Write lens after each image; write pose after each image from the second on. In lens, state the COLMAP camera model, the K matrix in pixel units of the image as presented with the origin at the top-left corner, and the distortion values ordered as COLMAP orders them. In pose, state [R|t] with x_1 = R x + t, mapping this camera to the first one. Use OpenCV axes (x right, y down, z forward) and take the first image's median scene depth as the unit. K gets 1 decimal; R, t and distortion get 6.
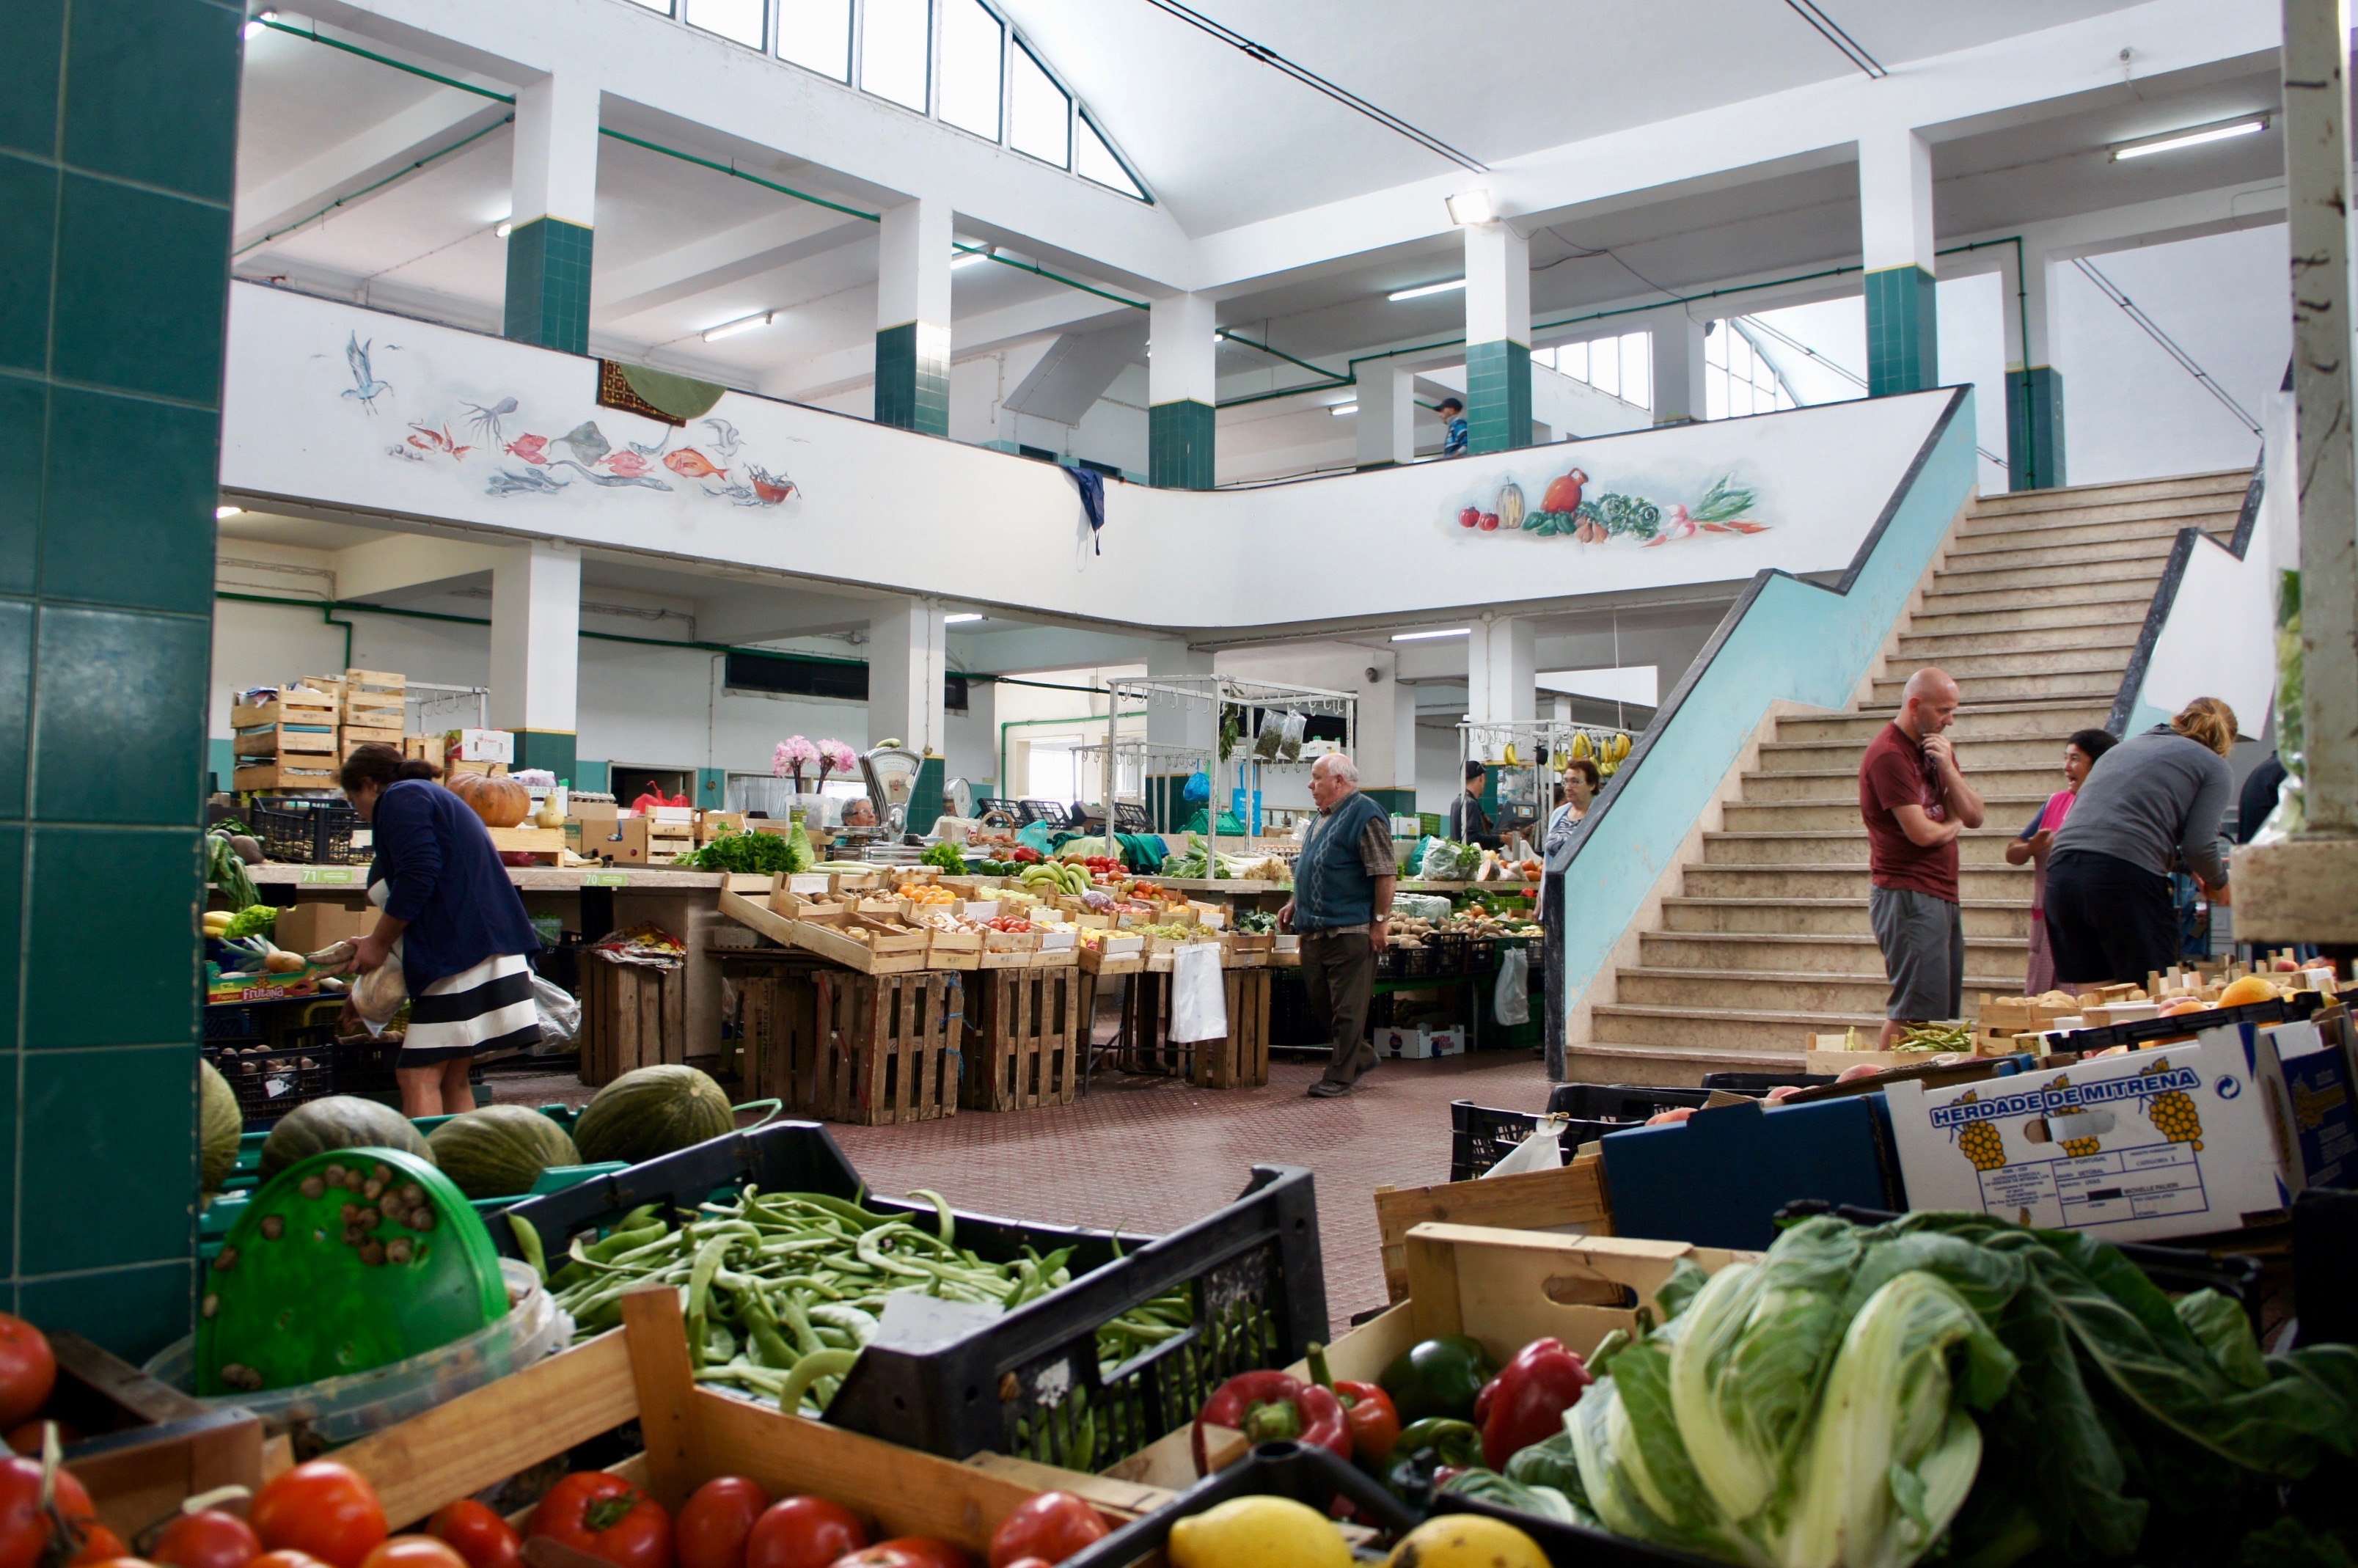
lens RADIAL K [[1992.0, 0, 1179.0], [0, 1992.0, 784.0], [0, 0, 1]] dist [-0.167150, 0.002637]
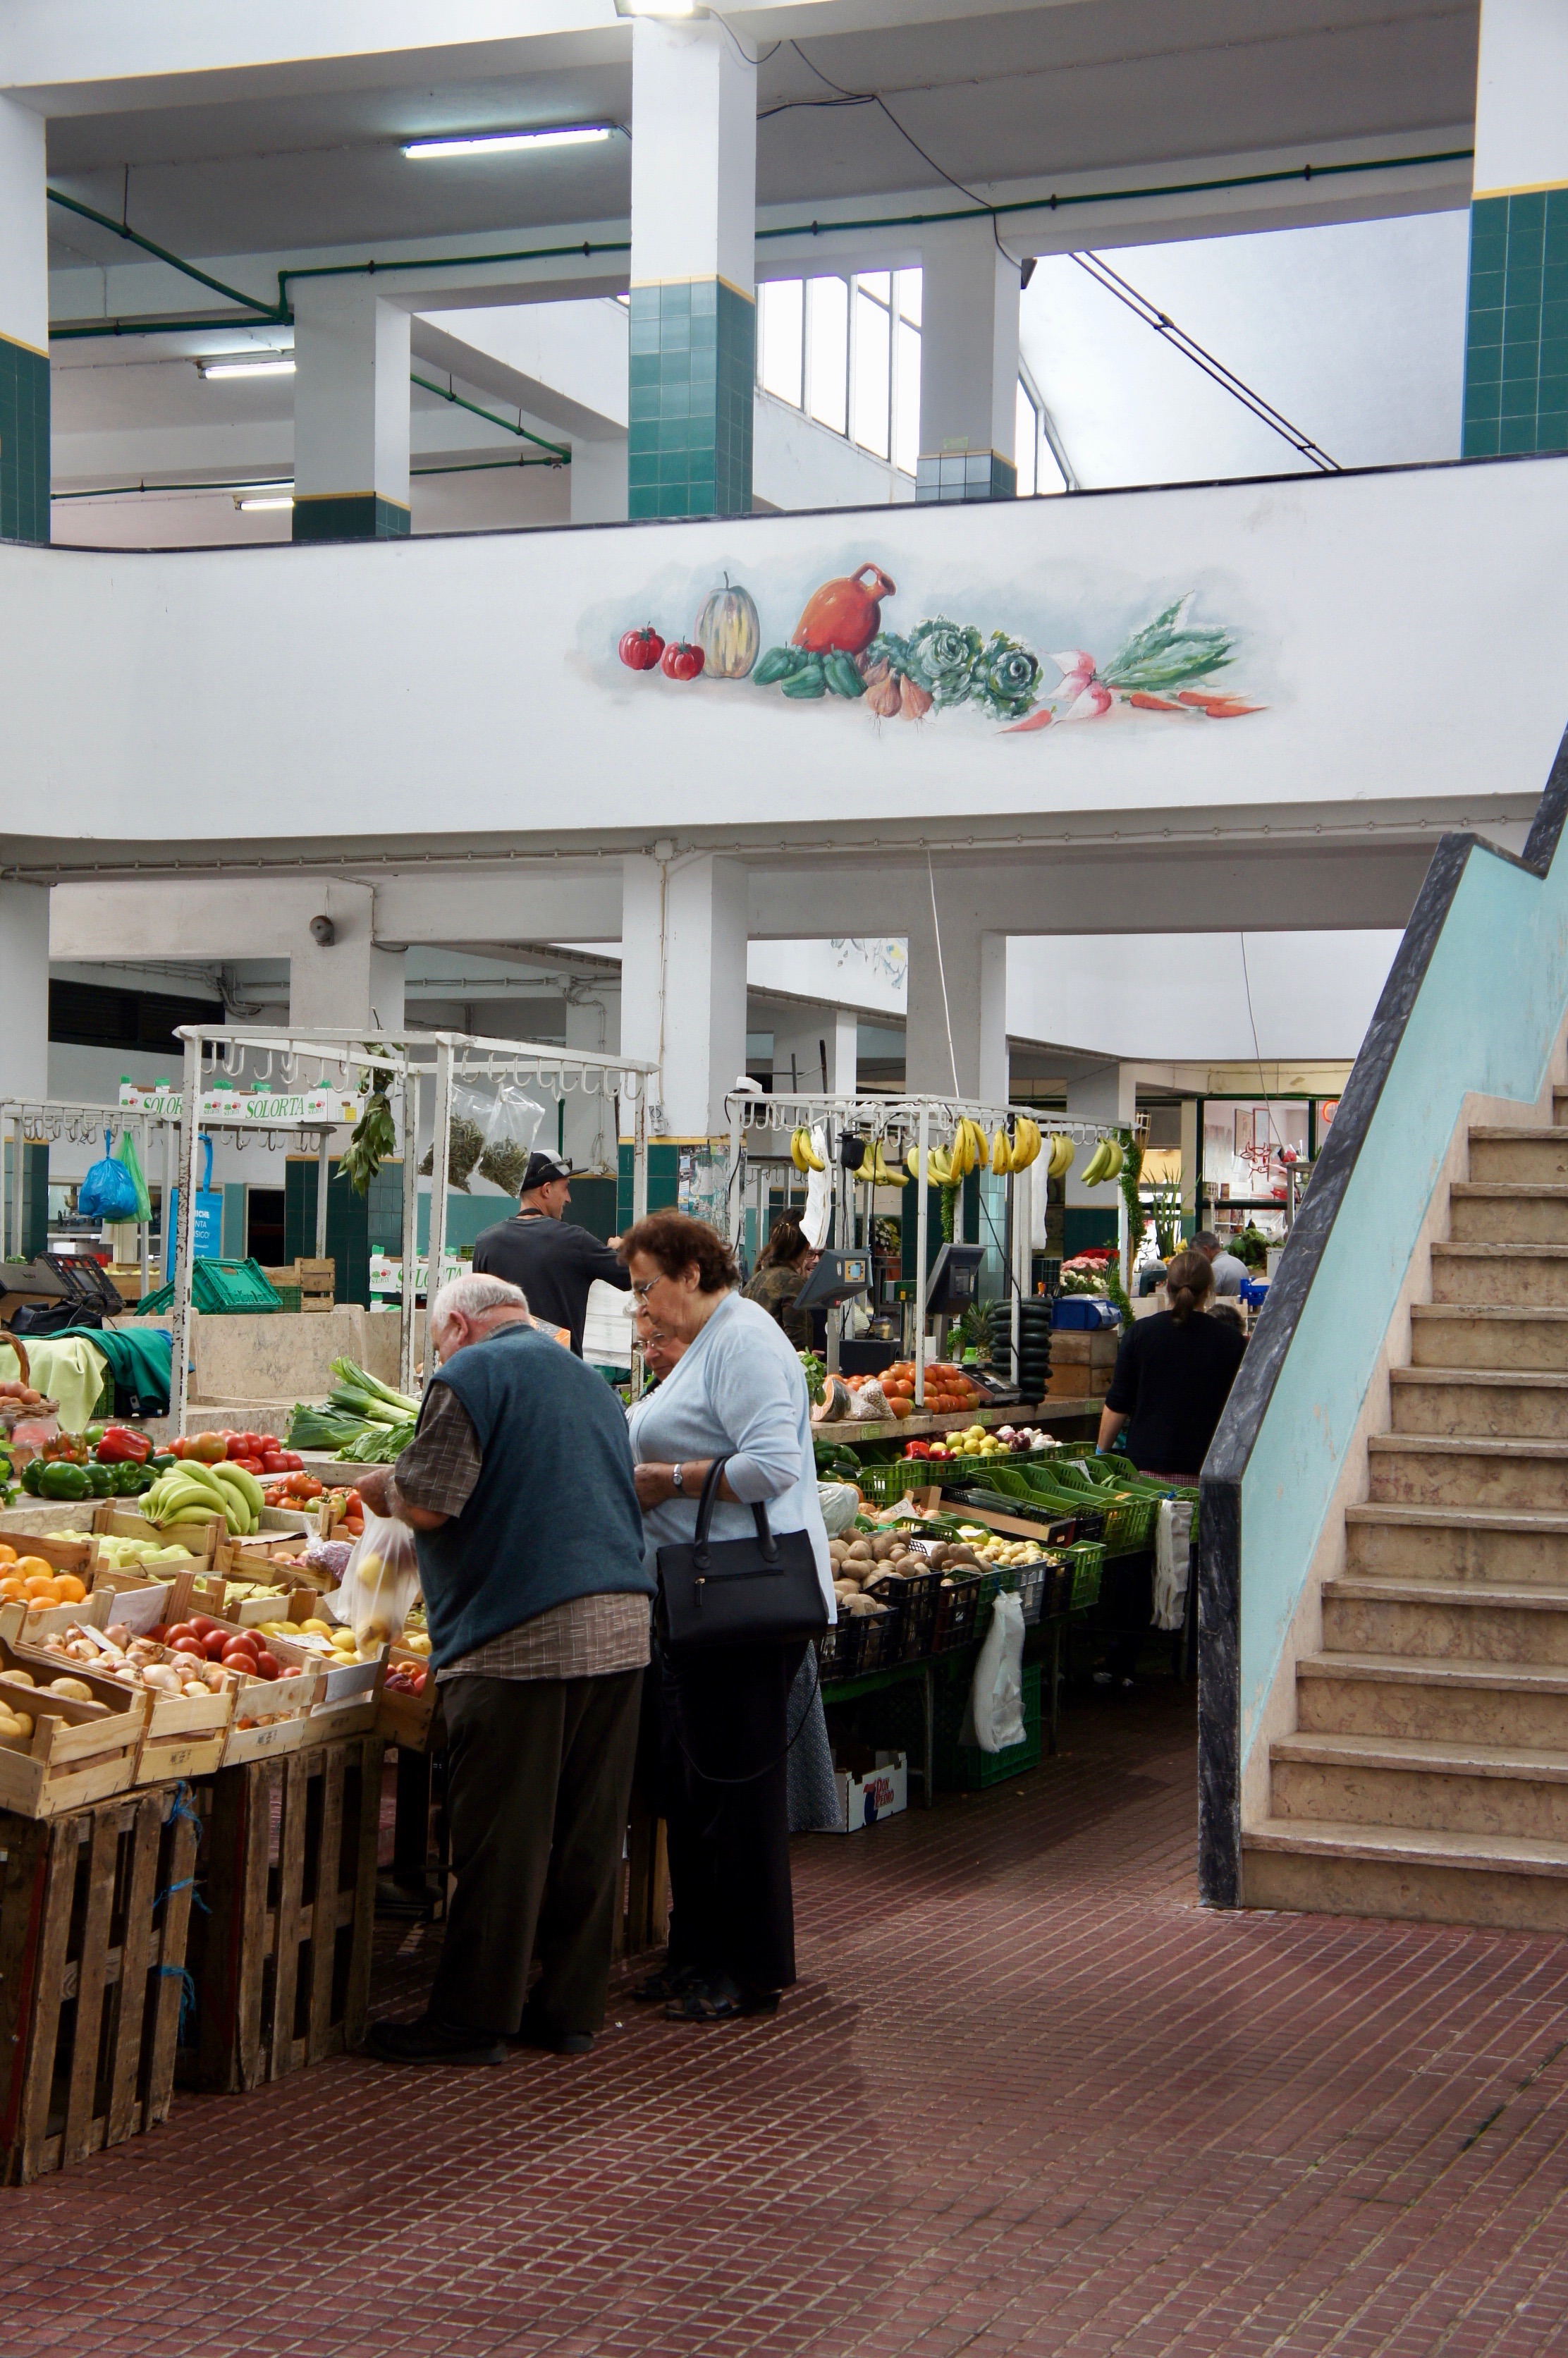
lens RADIAL K [[3751.1, 0, 783.4], [0, 3751.1, 1232.5], [0, 0, 1]] dist [0.121246, 1.077065]
pose [[0.951276, 0.010450, 0.308165, -0.167517], [-0.024895, 0.998766, 0.042982, -0.044891], [-0.307335, -0.048560, 0.950361, 0.119876]]
